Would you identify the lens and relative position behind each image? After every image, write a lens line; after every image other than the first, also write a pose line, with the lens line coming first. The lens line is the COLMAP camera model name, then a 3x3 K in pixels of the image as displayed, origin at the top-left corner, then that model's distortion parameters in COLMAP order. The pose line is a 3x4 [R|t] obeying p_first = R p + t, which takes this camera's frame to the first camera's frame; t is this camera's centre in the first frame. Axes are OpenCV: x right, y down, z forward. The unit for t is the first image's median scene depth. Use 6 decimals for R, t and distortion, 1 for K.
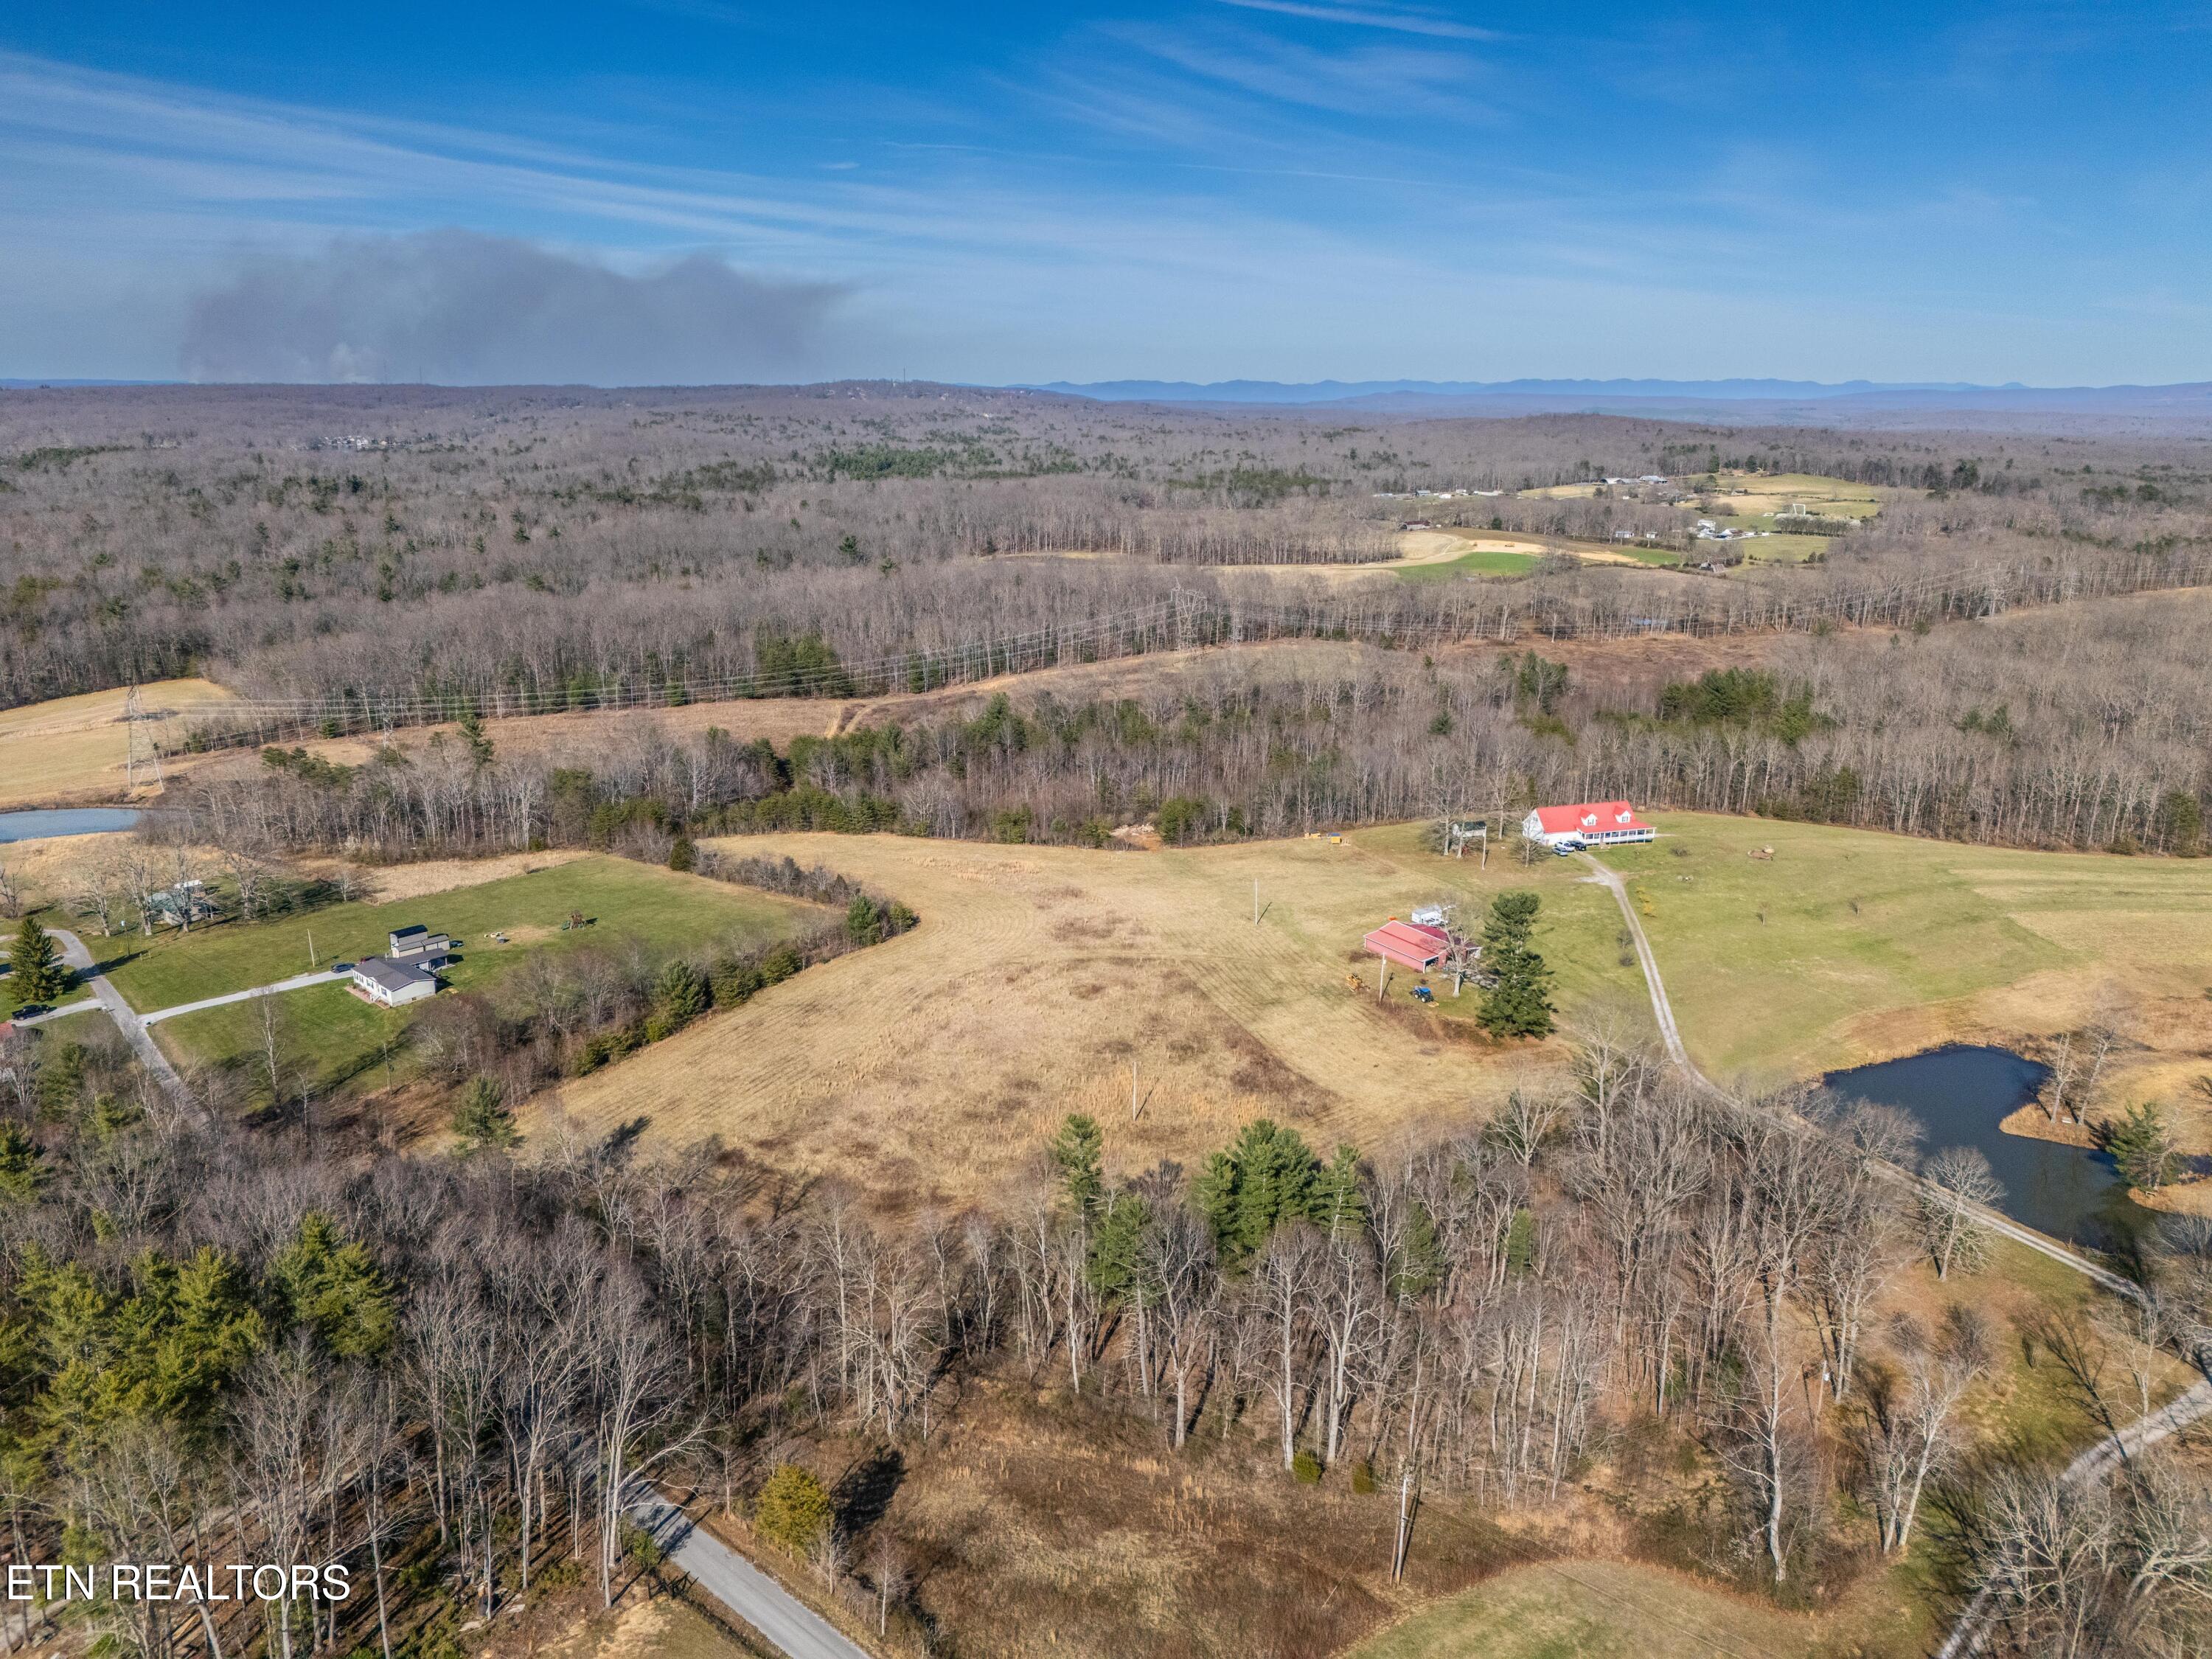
lens RADIAL K [[1579.3, 0, 1128.9], [0, 1579.3, 825.9], [0, 0, 1]] dist [0.064307, -0.066191]
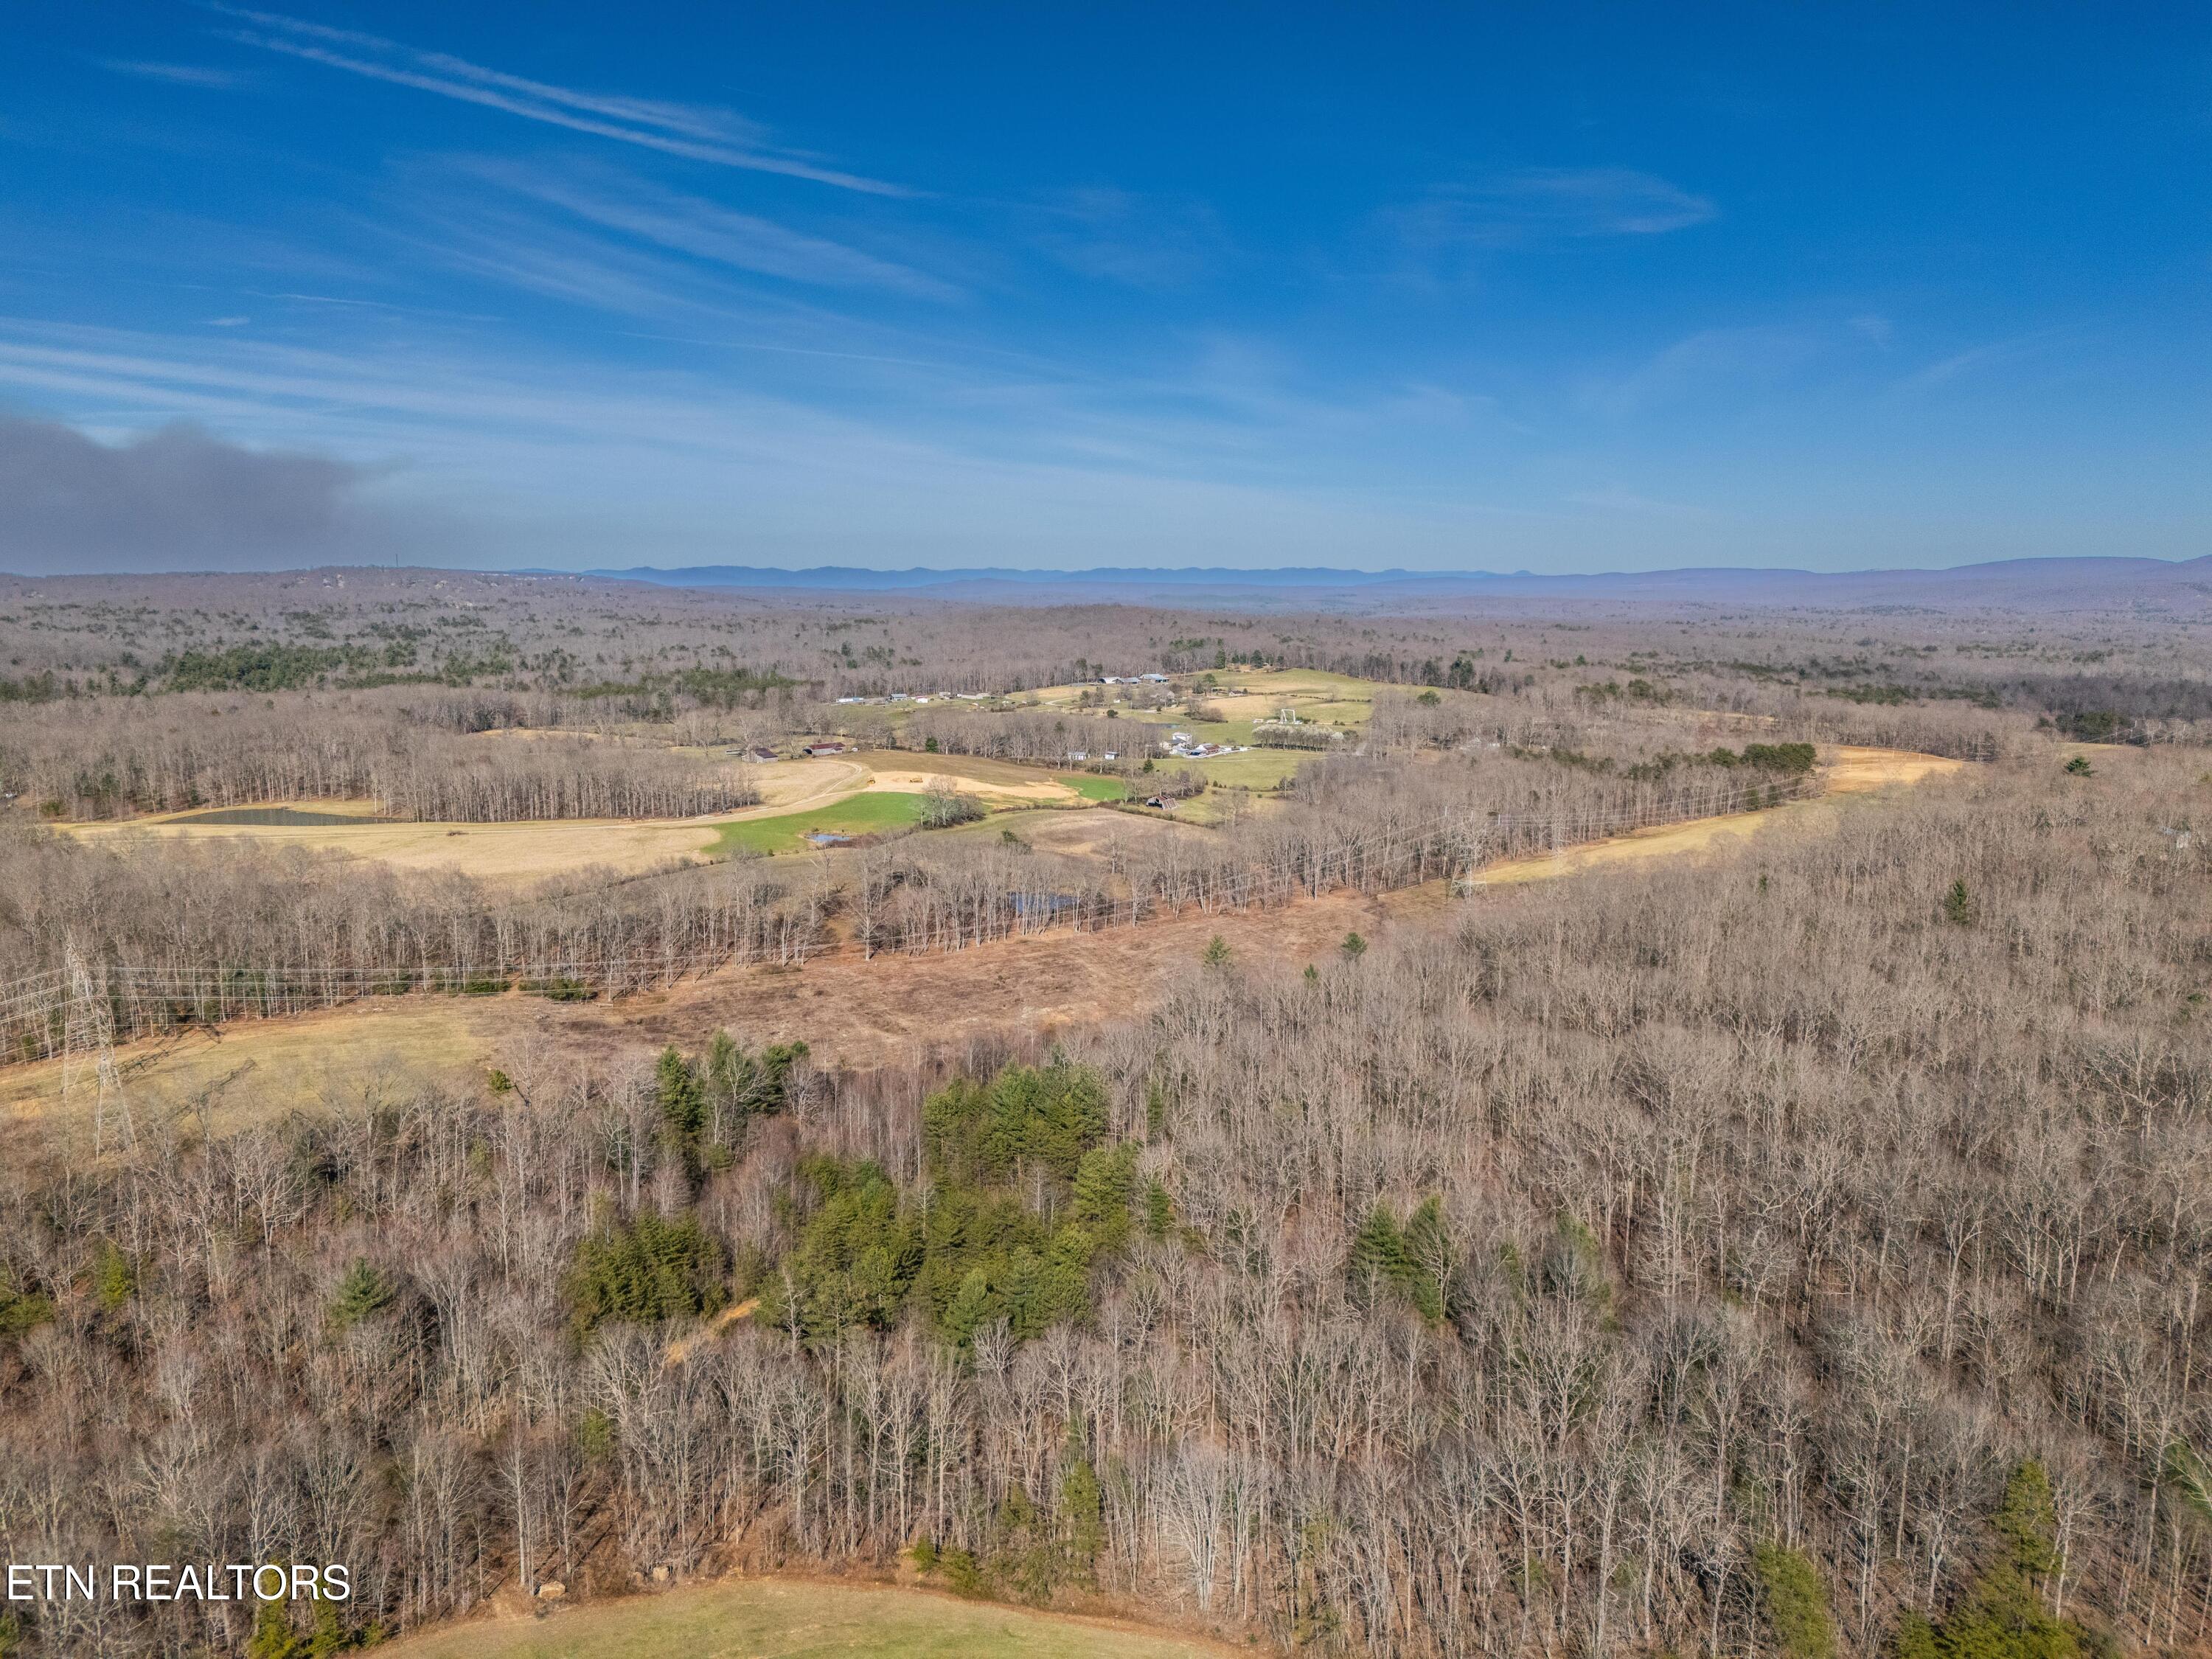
lens RADIAL K [[1566.4, 0, 1106.0], [0, 1566.4, 829.5], [0, 0, 1]] dist [0.107432, -0.144448]
pose [[0.972855, -0.038813, 0.228138, 0.310721], [0.063290, 0.992874, -0.100972, -0.139496], [-0.222593, 0.112670, 0.968379, 0.480287]]
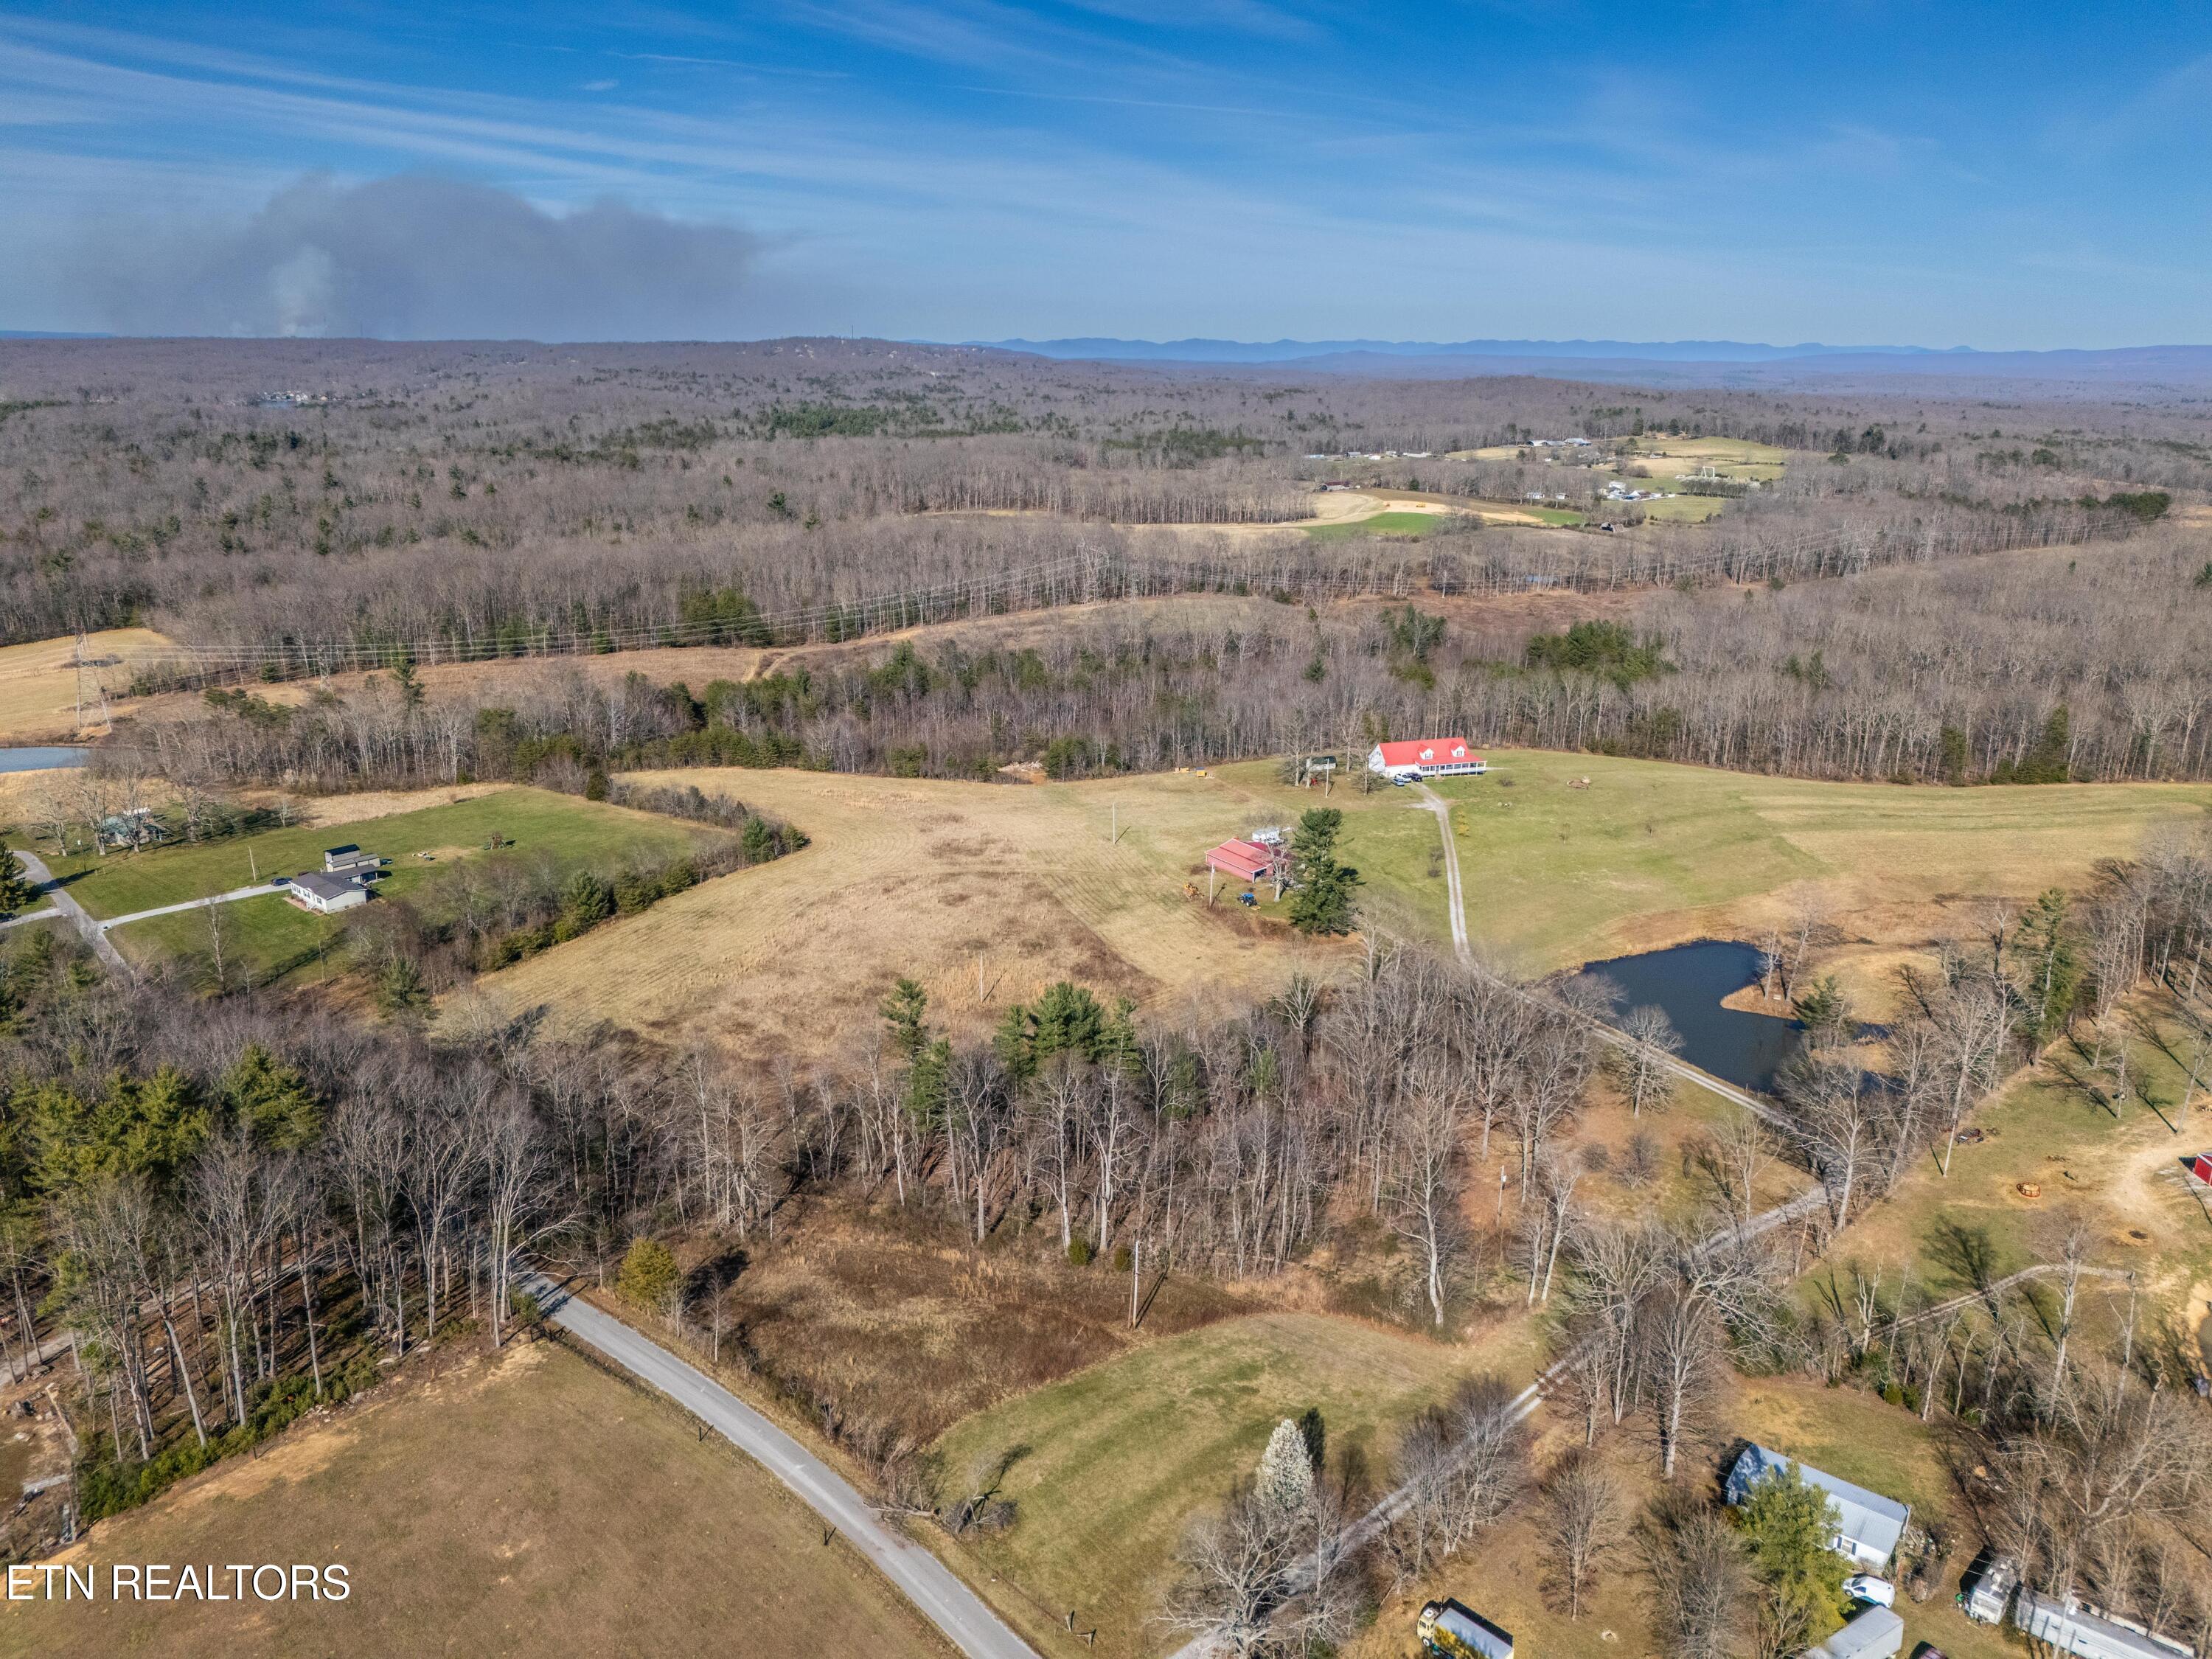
lens RADIAL K [[1579.3, 0, 1128.9], [0, 1579.3, 825.9], [0, 0, 1]] dist [0.064307, -0.066191]
pose [[0.999654, -0.001906, 0.026250, 0.041946], [0.001270, 0.999706, 0.024220, 0.015307], [-0.026288, -0.024178, 0.999362, -0.077614]]
